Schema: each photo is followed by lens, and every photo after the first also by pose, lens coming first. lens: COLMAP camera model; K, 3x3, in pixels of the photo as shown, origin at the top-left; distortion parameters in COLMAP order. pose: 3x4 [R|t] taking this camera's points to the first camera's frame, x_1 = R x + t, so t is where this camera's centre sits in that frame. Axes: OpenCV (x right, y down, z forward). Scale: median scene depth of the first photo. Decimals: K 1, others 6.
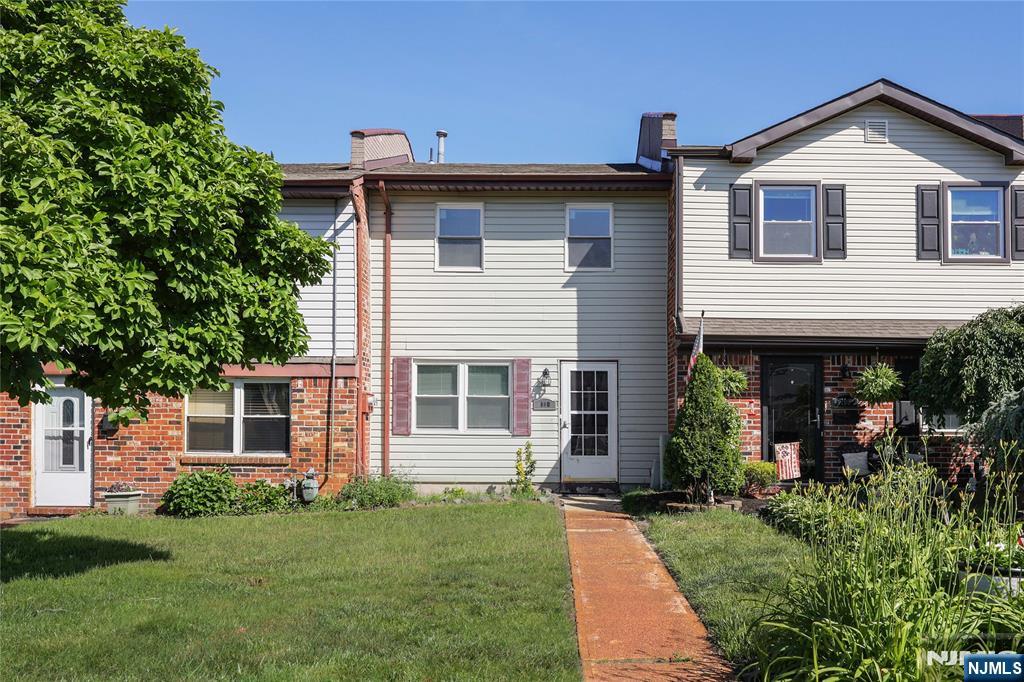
lens RADIAL K [[896.7, 0, 511.8], [0, 896.7, 397.5], [0, 0, 1]] dist [-0.000385, 0.001076]
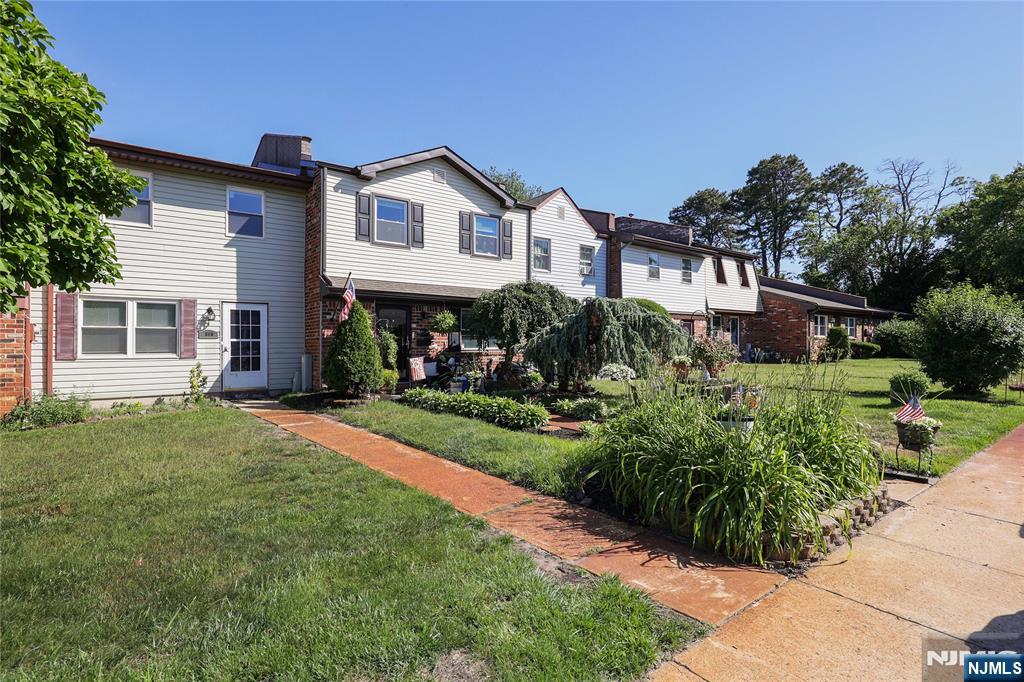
lens RADIAL K [[531.5, 0, 512.0], [0, 531.5, 341.0], [0, 0, 1]] dist [-0.001472, 0.000230]
pose [[0.769044, -0.005077, 0.639175, -0.137552], [-0.005304, 0.999883, 0.014323, 0.004662], [-0.639174, -0.014405, 0.768928, 0.119130]]
